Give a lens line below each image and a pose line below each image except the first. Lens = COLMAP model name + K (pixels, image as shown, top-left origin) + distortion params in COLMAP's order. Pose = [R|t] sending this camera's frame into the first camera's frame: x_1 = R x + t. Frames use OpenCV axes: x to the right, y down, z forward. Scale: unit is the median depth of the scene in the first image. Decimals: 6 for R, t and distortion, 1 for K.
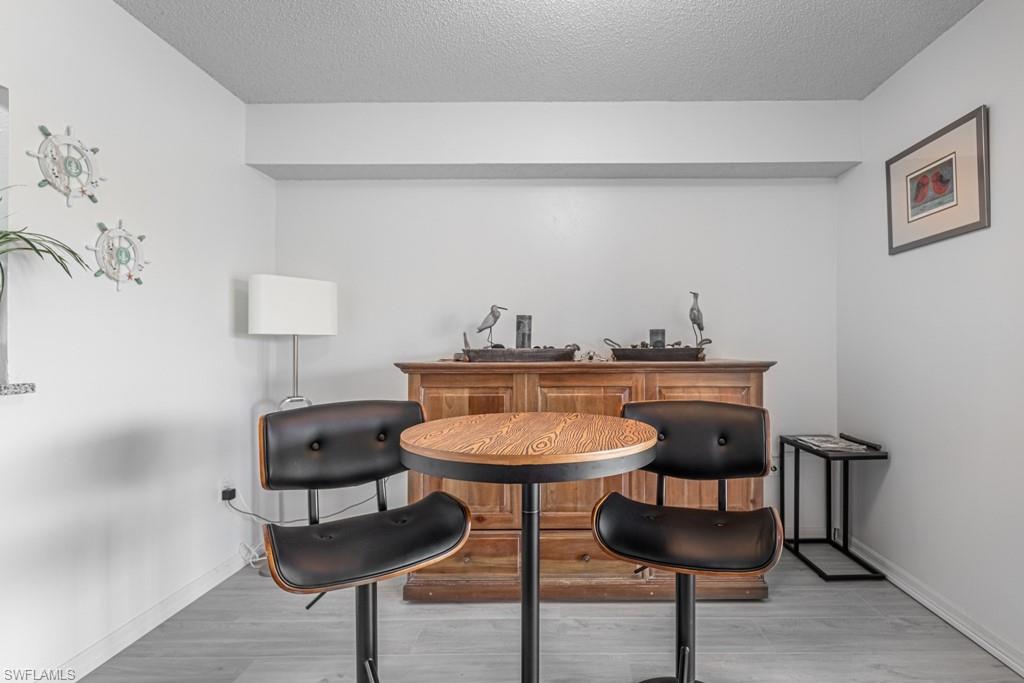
lens RADIAL K [[491.3, 0, 512.0], [0, 491.3, 341.5], [0, 0, 1]] dist [-0.000580, 0.000047]
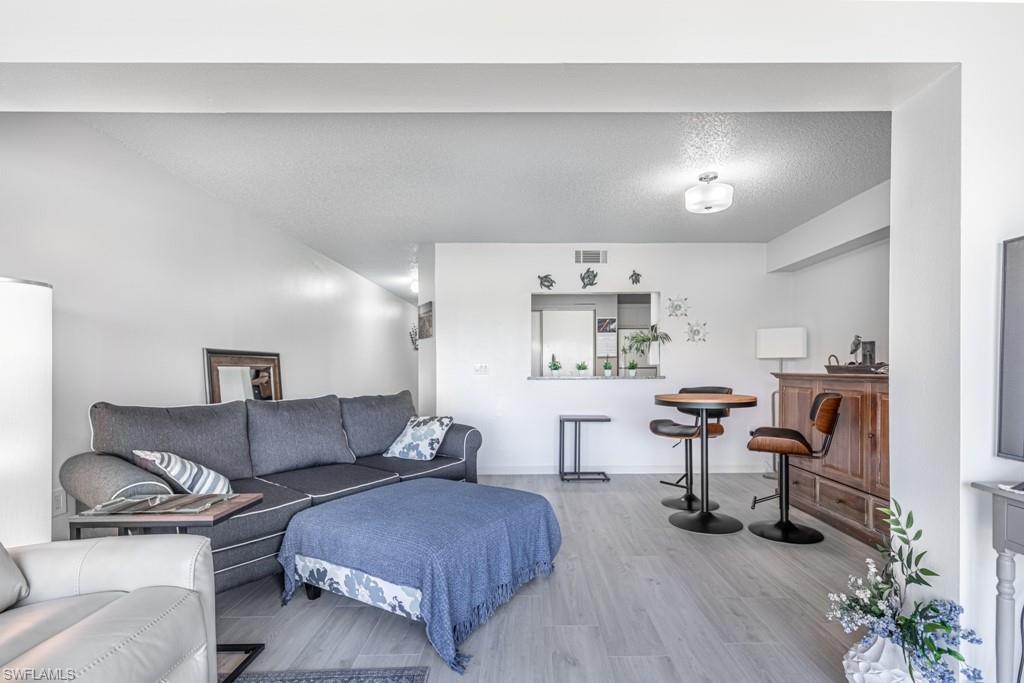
lens RADIAL K [[478.6, 0, 514.9], [0, 478.6, 366.7], [0, 0, 1]] dist [-0.000642, -0.000055]
pose [[-0.021237, -0.001695, -0.999773, 1.652804], [0.010625, 0.999942, -0.001921, 0.011288], [0.999718, -0.010664, -0.021218, 0.022726]]
